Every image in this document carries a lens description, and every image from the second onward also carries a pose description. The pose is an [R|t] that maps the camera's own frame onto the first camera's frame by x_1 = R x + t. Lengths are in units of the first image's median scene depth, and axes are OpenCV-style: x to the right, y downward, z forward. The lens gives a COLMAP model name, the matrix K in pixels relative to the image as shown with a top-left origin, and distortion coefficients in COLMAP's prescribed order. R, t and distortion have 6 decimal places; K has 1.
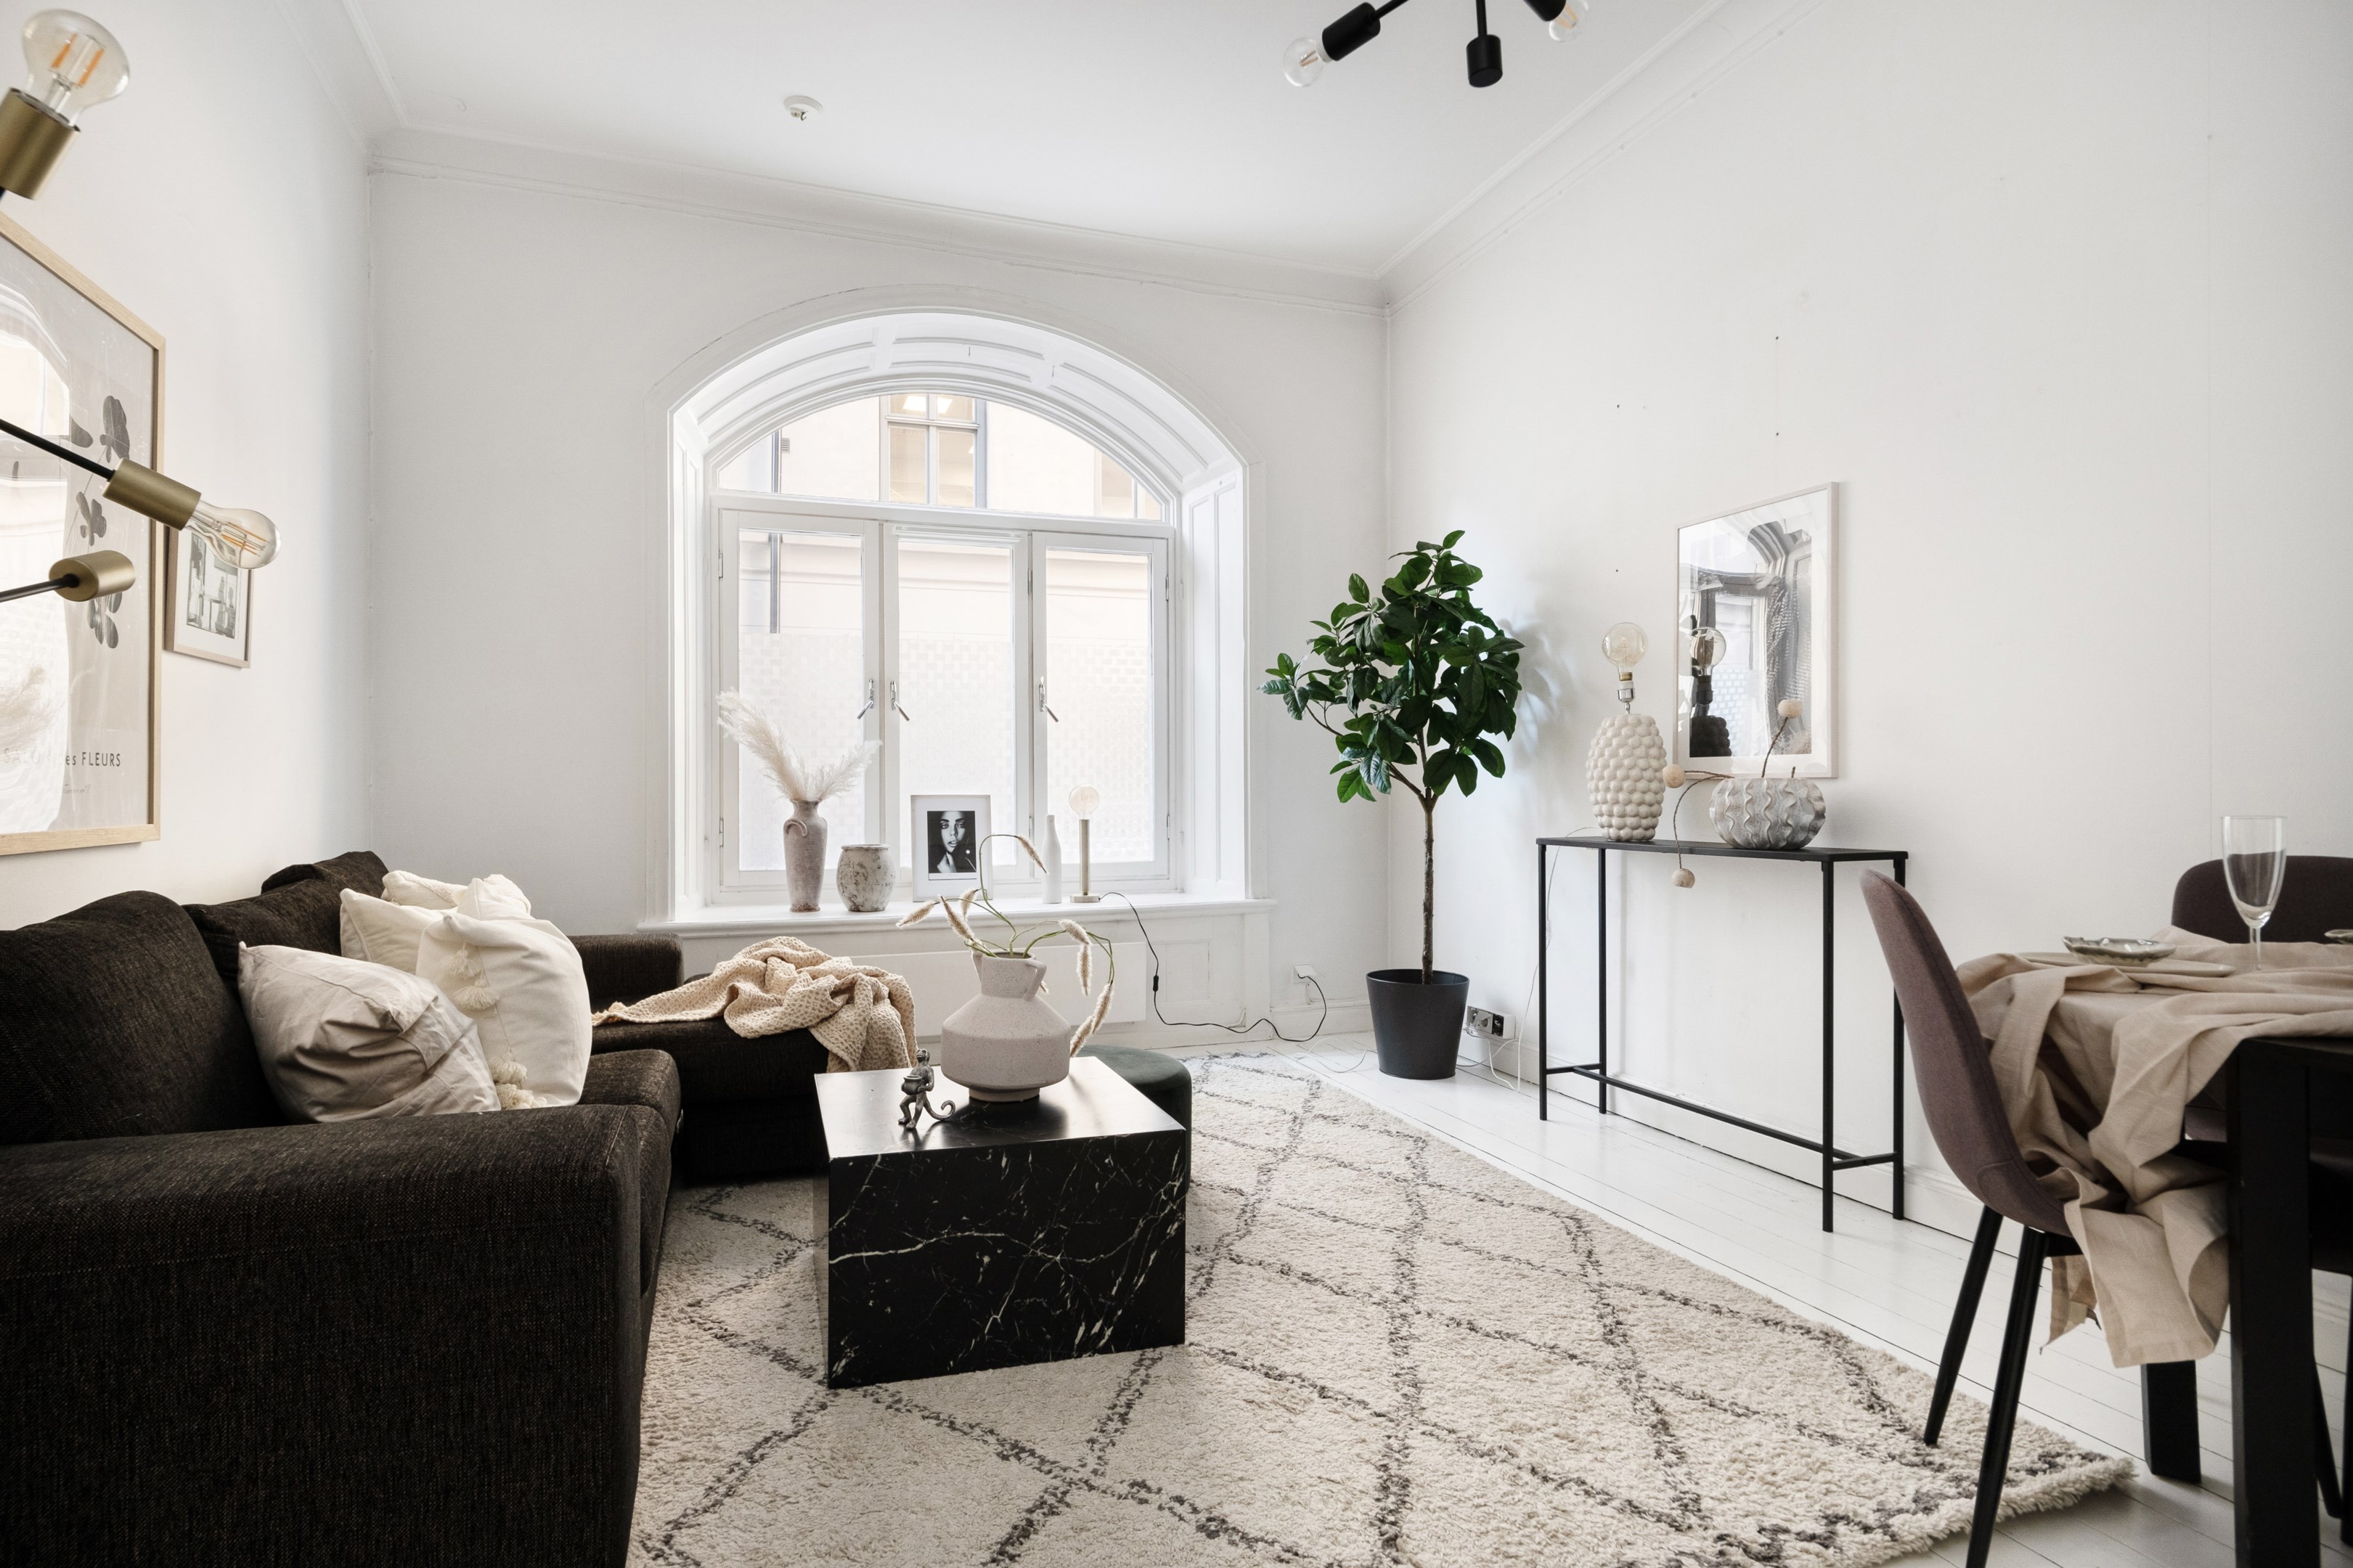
lens RADIAL K [[1205.8, 0, 1175.9], [0, 1205.8, 736.9], [0, 0, 1]] dist [-0.001062, -0.009464]
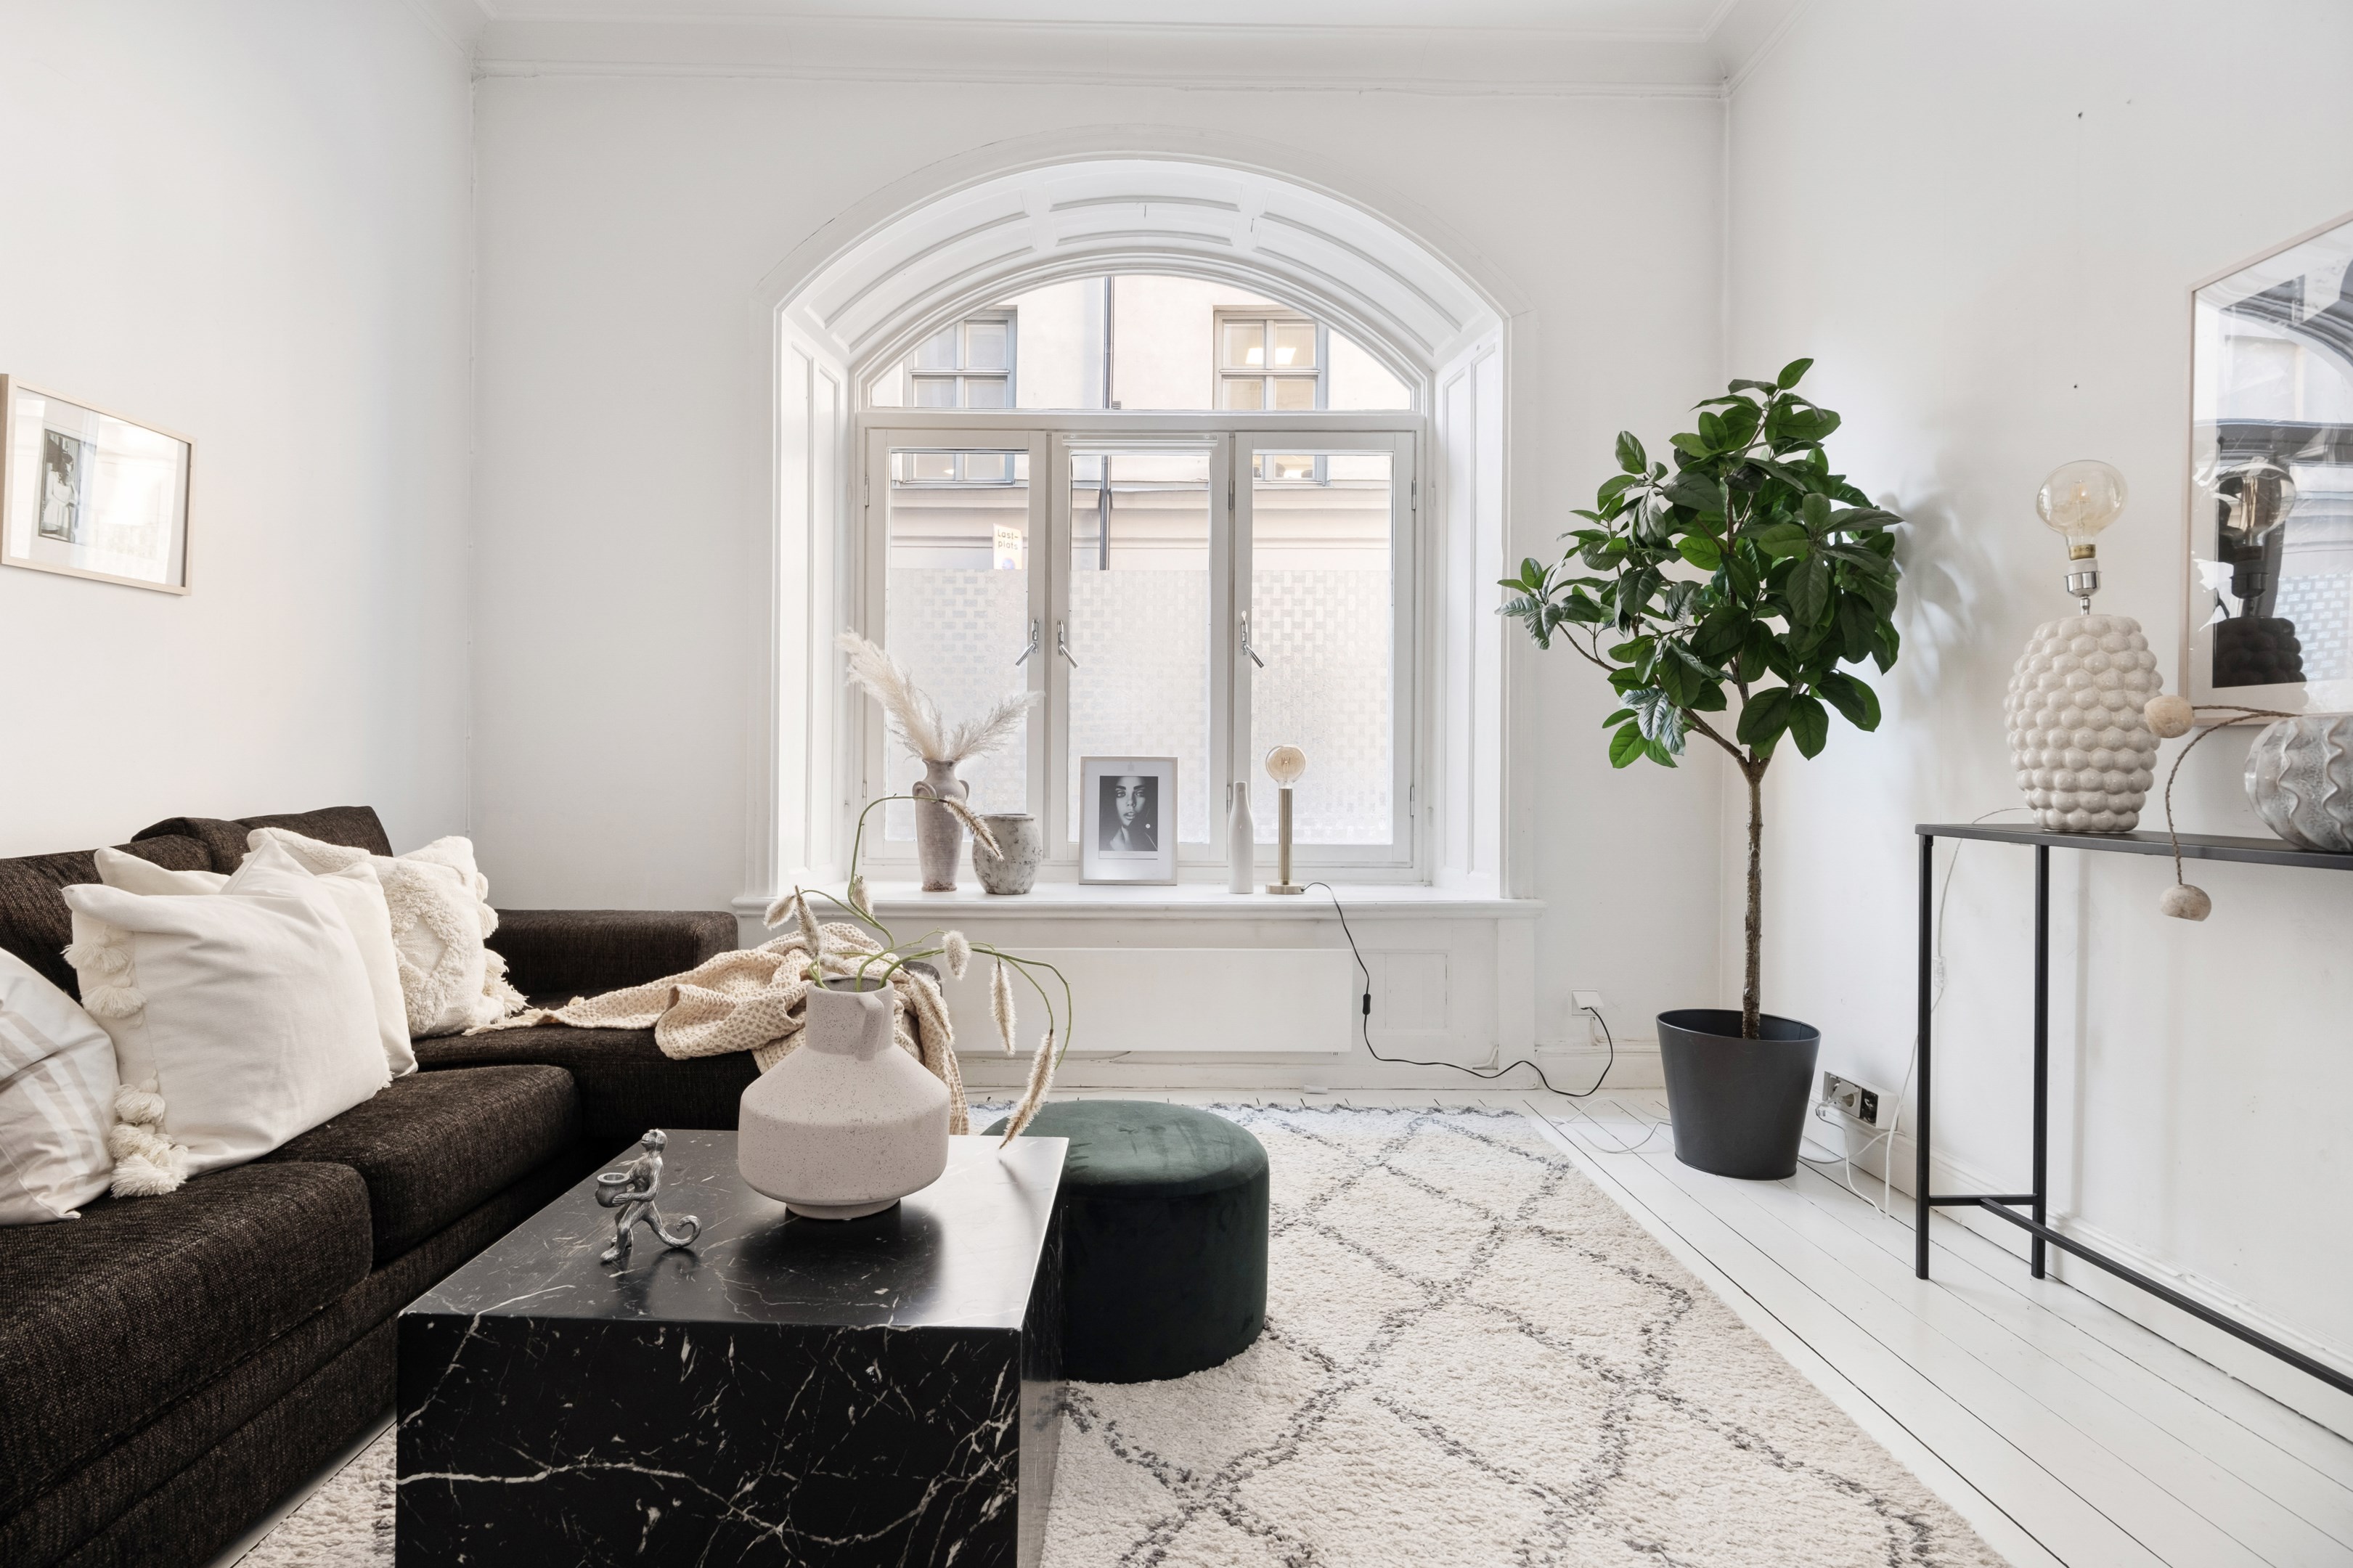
lens RADIAL K [[1205.8, 0, 1175.9], [0, 1205.8, 736.9], [0, 0, 1]] dist [-0.001062, -0.009464]
pose [[0.942407, -0.000633, -0.334467, 0.135309], [0.006618, 0.999838, 0.016756, 0.023948], [0.334402, -0.018004, 0.942258, 0.265781]]
